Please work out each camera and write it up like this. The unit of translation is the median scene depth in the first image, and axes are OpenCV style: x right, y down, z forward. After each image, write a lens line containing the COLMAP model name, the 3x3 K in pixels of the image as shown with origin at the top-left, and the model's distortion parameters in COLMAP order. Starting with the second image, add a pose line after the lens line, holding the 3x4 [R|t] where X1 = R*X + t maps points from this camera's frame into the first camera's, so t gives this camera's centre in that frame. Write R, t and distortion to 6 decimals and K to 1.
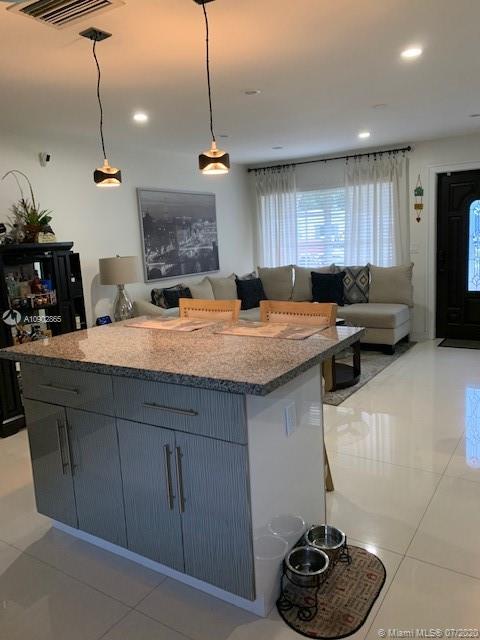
lens RADIAL K [[485.7, 0, 241.6], [0, 485.7, 319.9], [0, 0, 1]] dist [0.022661, -0.037456]
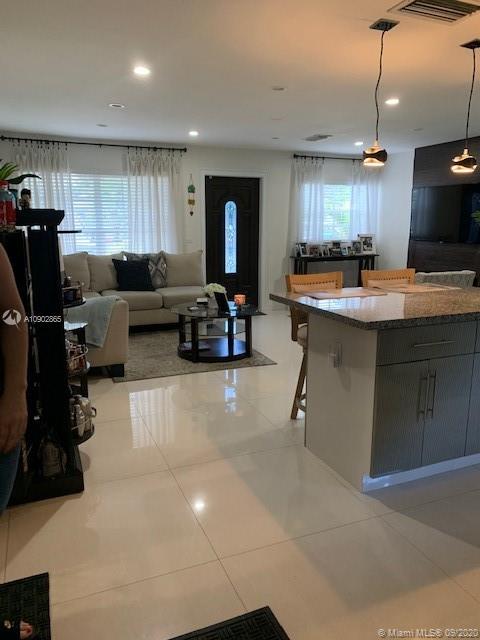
lens RADIAL K [[485.7, 0, 238.5], [0, 485.7, 325.0], [0, 0, 1]] dist [0.022661, -0.037456]
pose [[0.568557, -0.118781, 0.814023, -0.547125], [0.105740, 0.991865, 0.070877, -0.011197], [-0.815820, 0.045777, 0.576491, 0.248095]]
